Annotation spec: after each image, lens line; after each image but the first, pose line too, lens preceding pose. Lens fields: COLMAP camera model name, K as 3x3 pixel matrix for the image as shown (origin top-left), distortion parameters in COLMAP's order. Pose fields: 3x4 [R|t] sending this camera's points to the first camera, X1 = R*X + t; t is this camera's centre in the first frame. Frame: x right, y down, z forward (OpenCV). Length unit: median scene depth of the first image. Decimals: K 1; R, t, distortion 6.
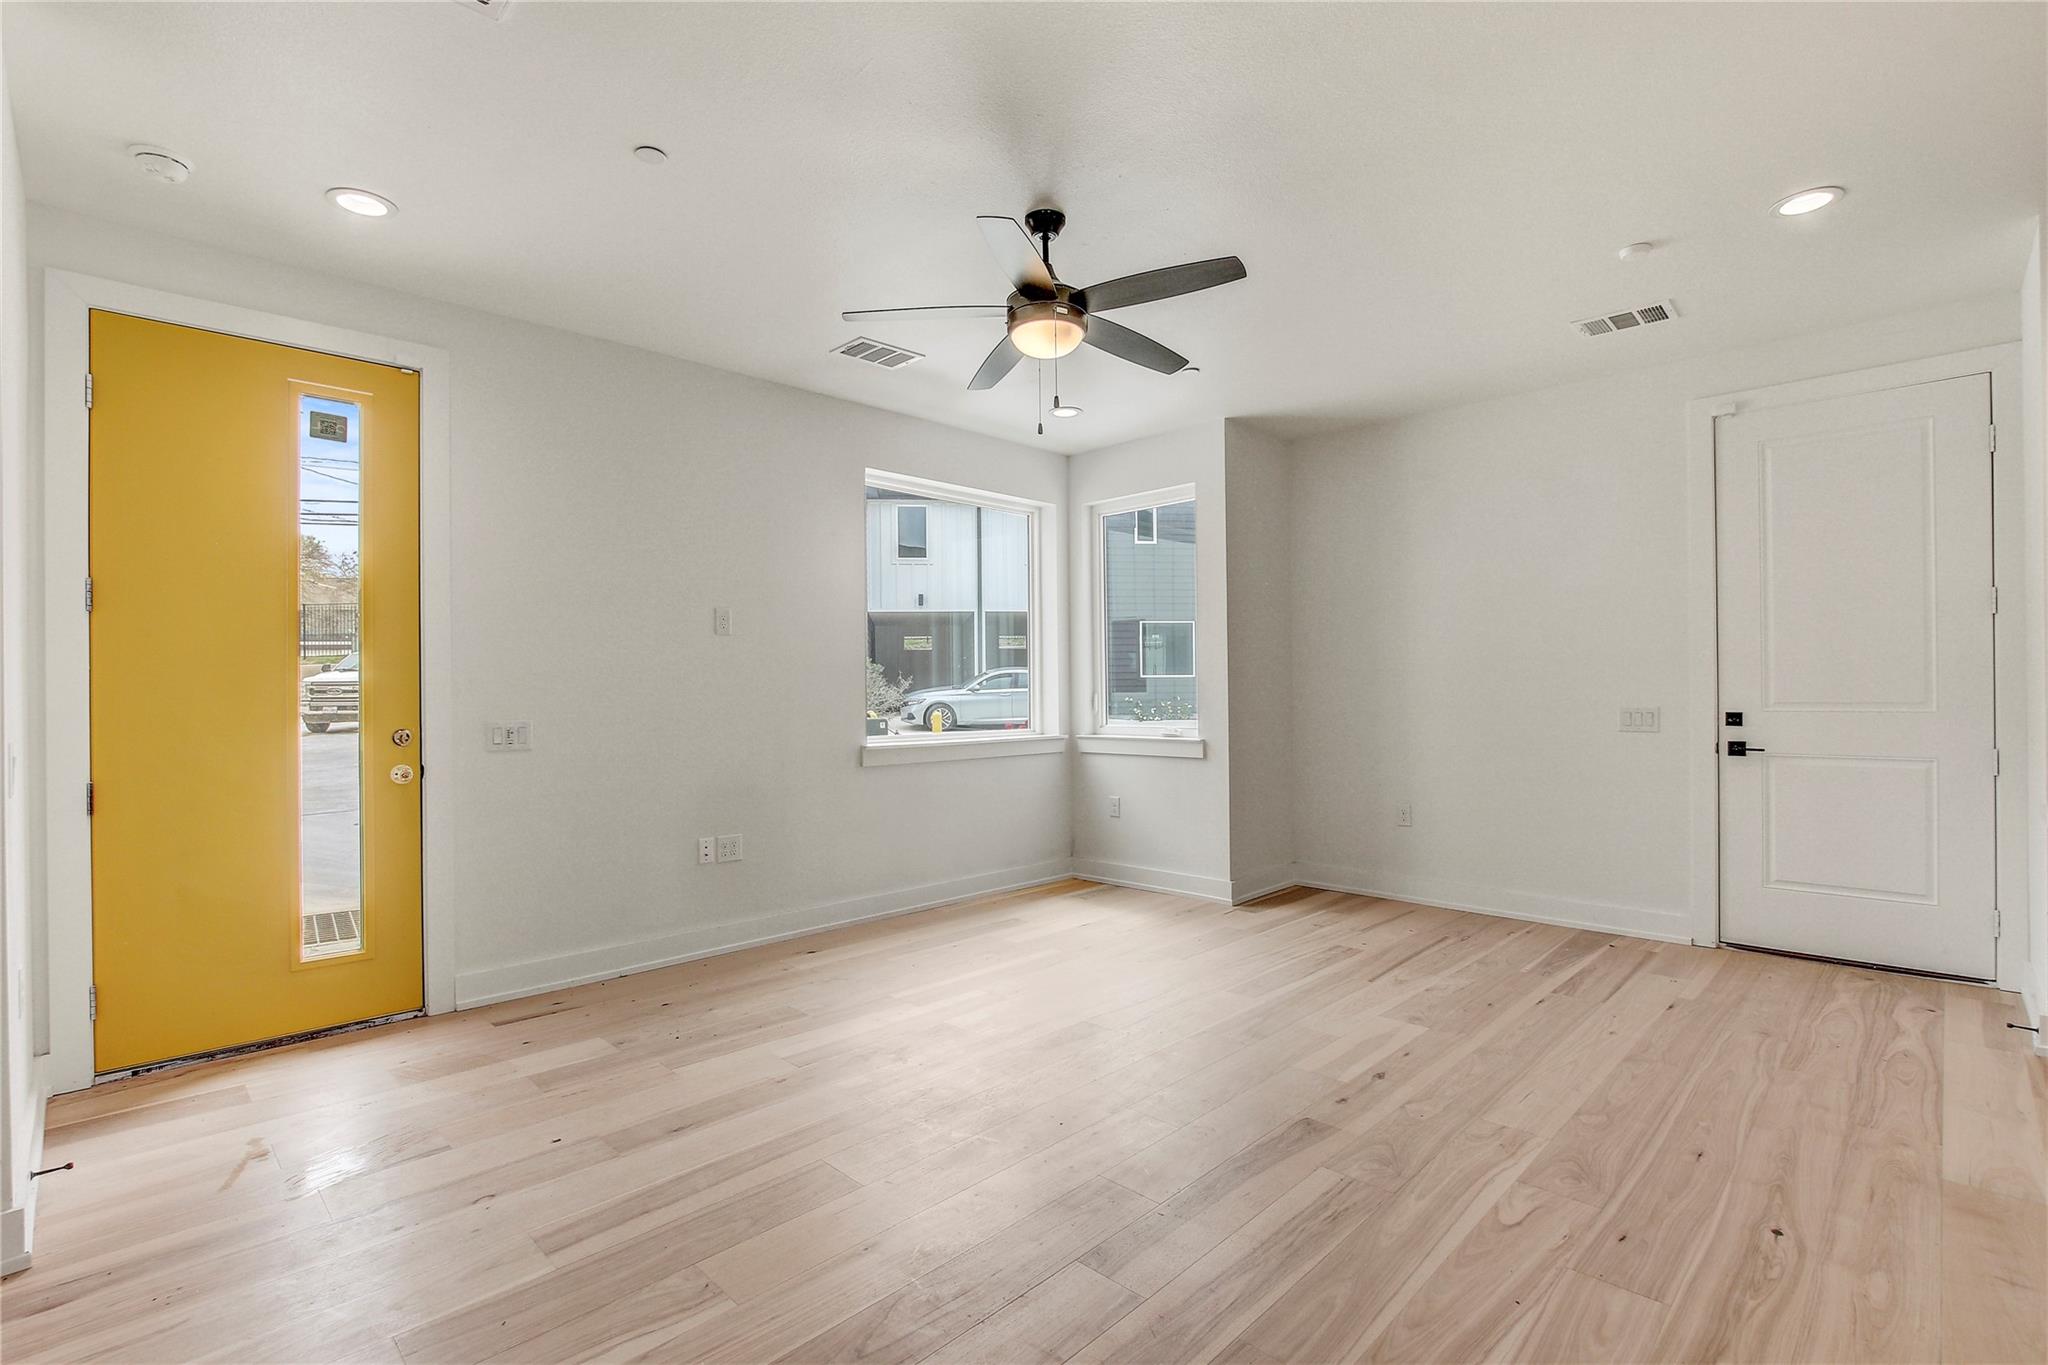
lens RADIAL K [[943.7, 0, 1024.0], [0, 943.7, 691.6], [0, 0, 1]] dist [-0.021888, 0.004145]
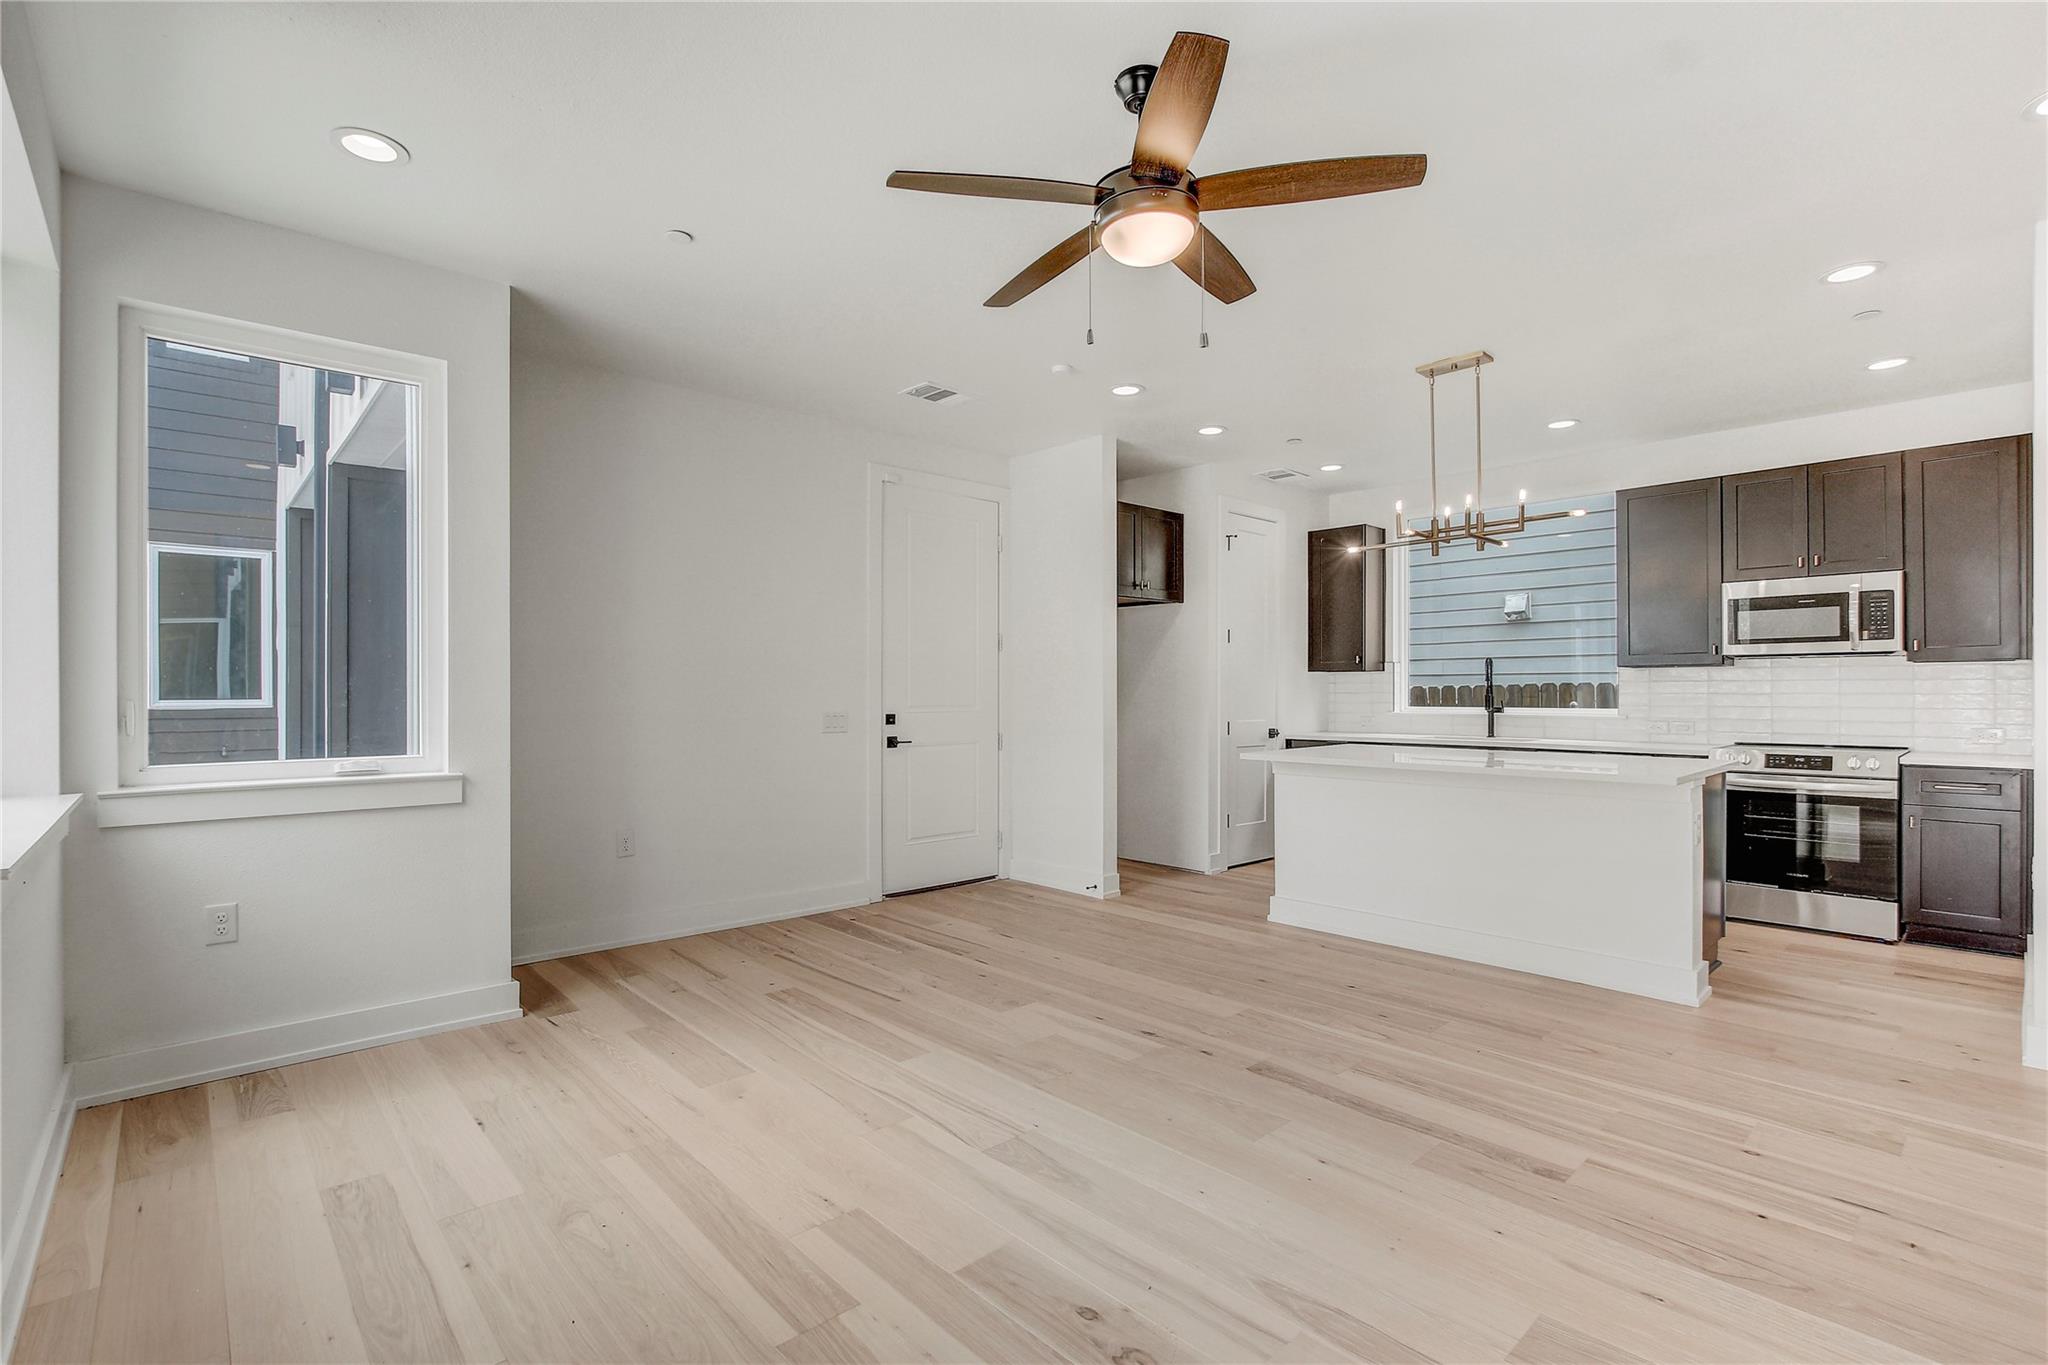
lens RADIAL K [[943.7, 0, 1025.1], [0, 943.7, 692.7], [0, 0, 1]] dist [-0.021888, 0.004145]
pose [[0.044982, 0.007876, 0.998957, -0.575992], [0.001617, 0.999967, -0.007957, 0.003905], [-0.998987, 0.001973, 0.044967, 0.820416]]
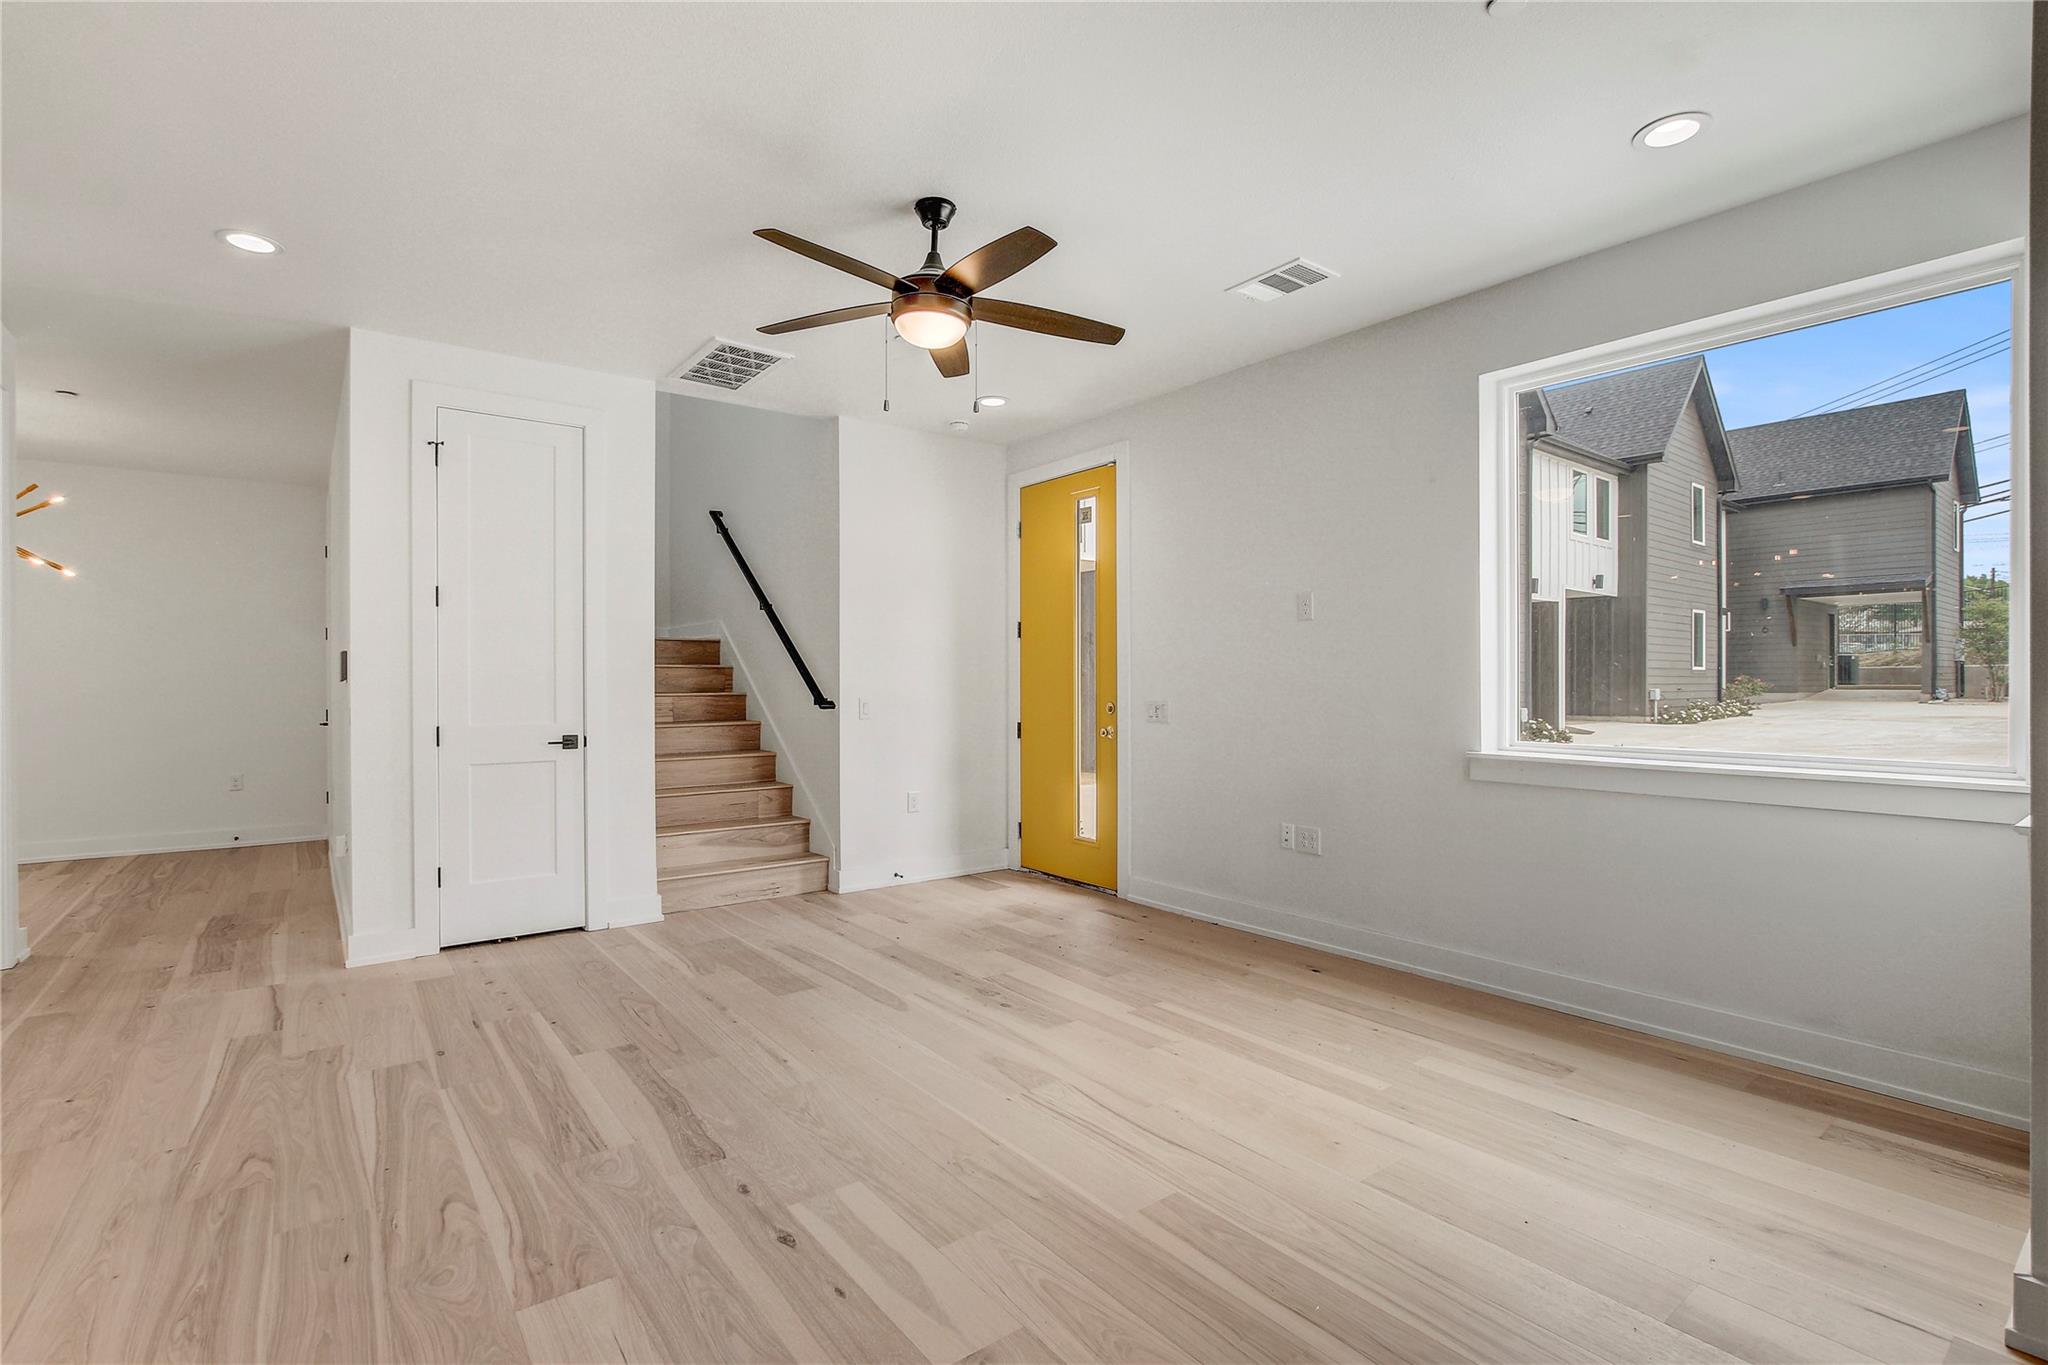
lens RADIAL K [[943.7, 0, 1022.2], [0, 943.7, 686.1], [0, 0, 1]] dist [-0.021888, 0.004145]
pose [[-0.131930, 0.013853, -0.991162, 0.775330], [0.002197, 0.999904, 0.013683, -0.006862], [0.991257, -0.000373, -0.131947, 0.944801]]
